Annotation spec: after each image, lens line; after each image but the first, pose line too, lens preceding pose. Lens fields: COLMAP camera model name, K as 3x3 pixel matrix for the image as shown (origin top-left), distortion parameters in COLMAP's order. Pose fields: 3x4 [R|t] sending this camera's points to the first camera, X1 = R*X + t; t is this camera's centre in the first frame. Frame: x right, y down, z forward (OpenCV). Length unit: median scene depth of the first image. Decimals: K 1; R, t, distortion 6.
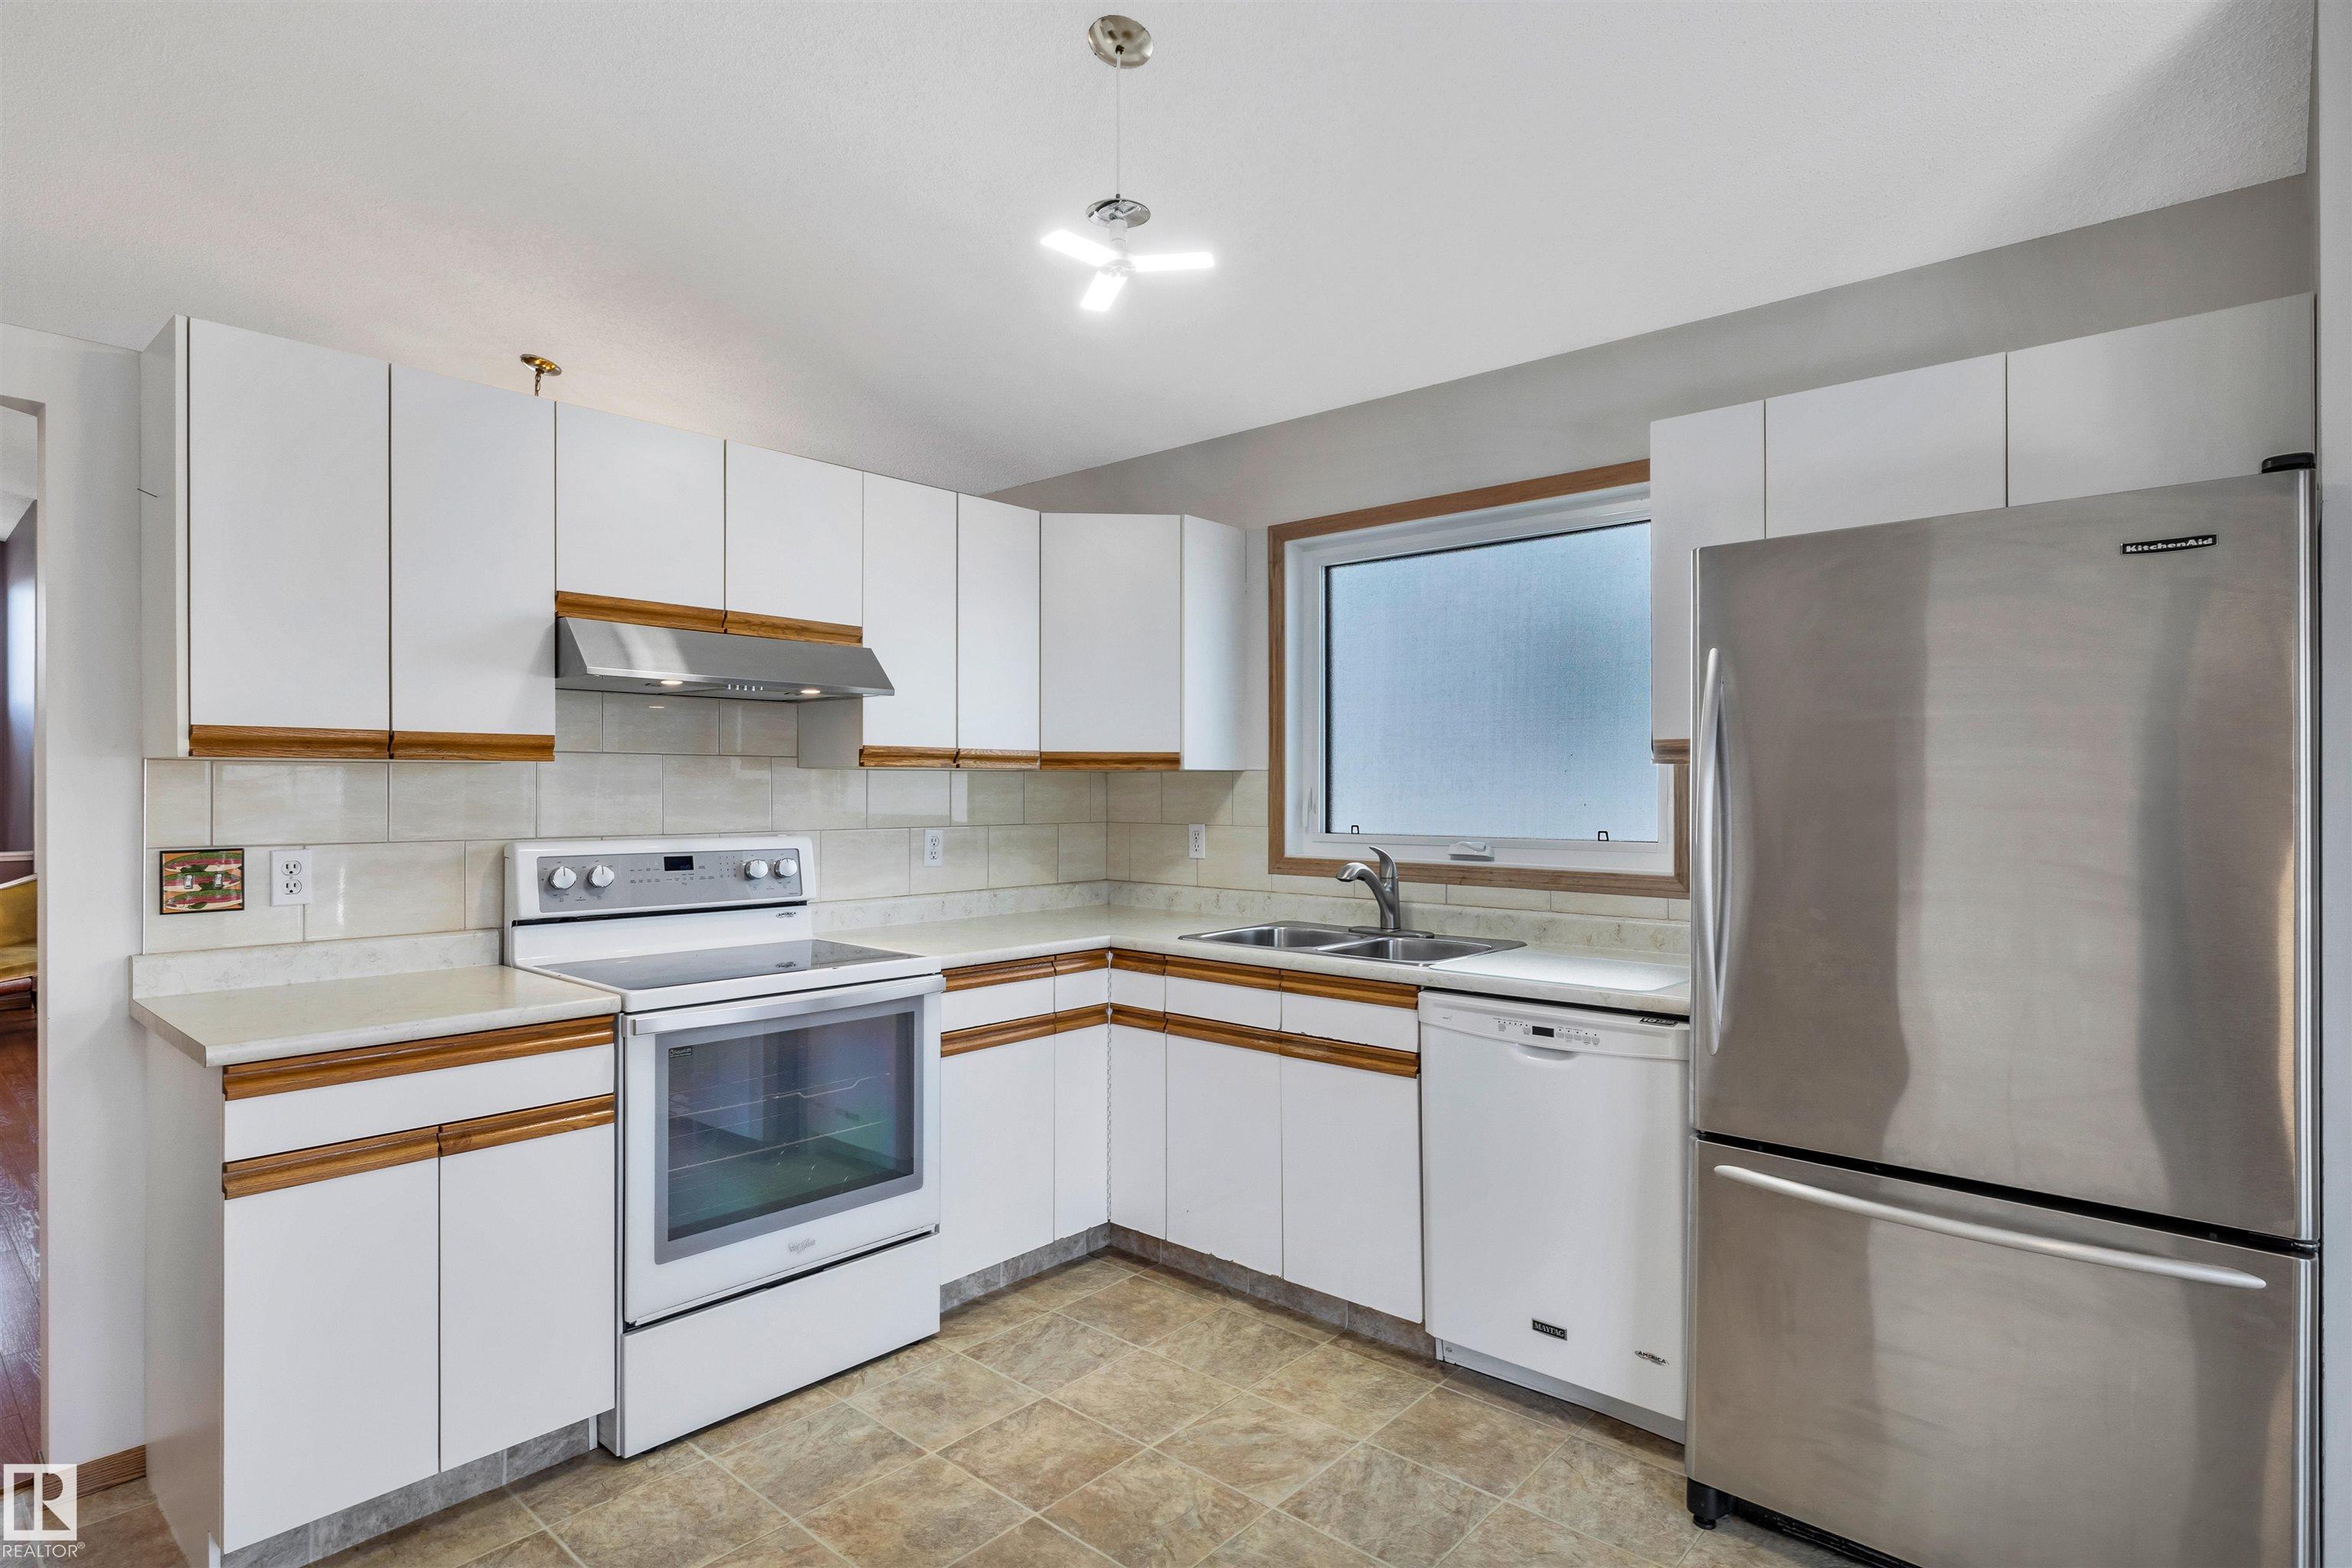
lens RADIAL K [[1201.0, 0, 1188.1], [0, 1201.0, 788.4], [0, 0, 1]] dist [0.005360, 0.000949]
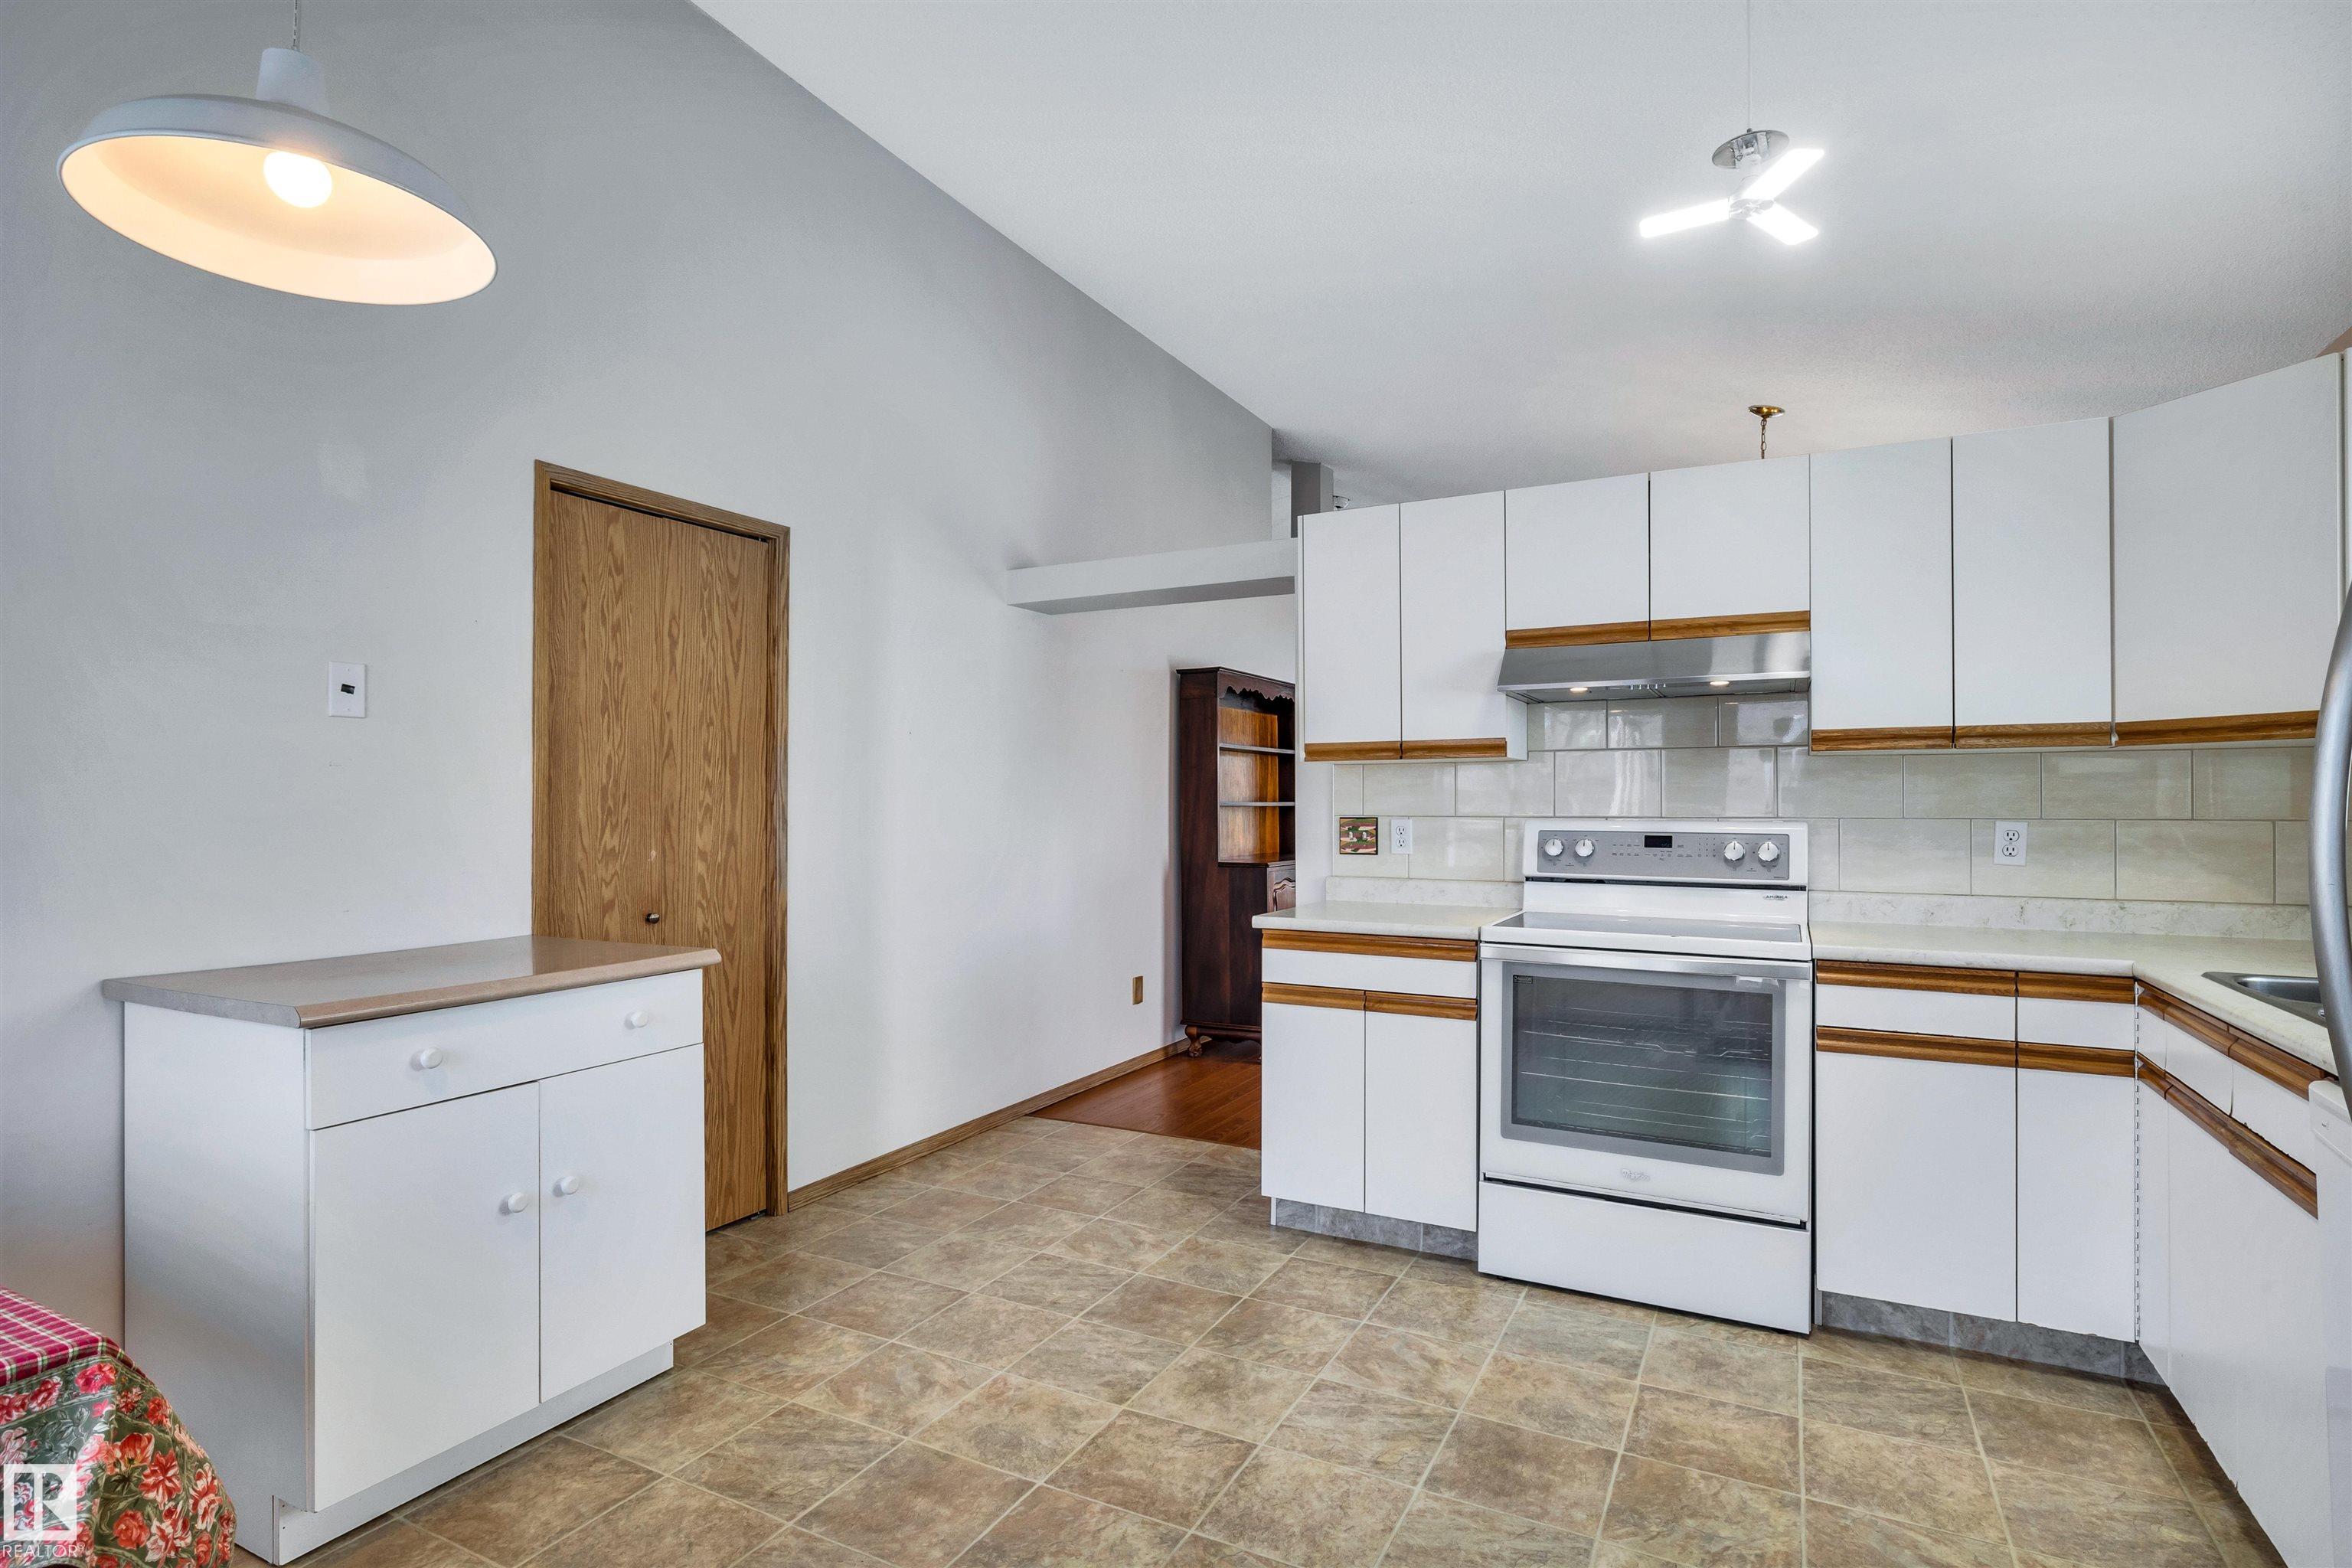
lens RADIAL K [[1201.0, 0, 1188.4], [0, 1201.0, 791.9], [0, 0, 1]] dist [0.005360, 0.000949]
pose [[0.249951, -0.014214, -0.968154, 0.682209], [0.001602, 0.999897, -0.014267, 0.034763], [0.968257, 0.002015, 0.249948, 0.313363]]
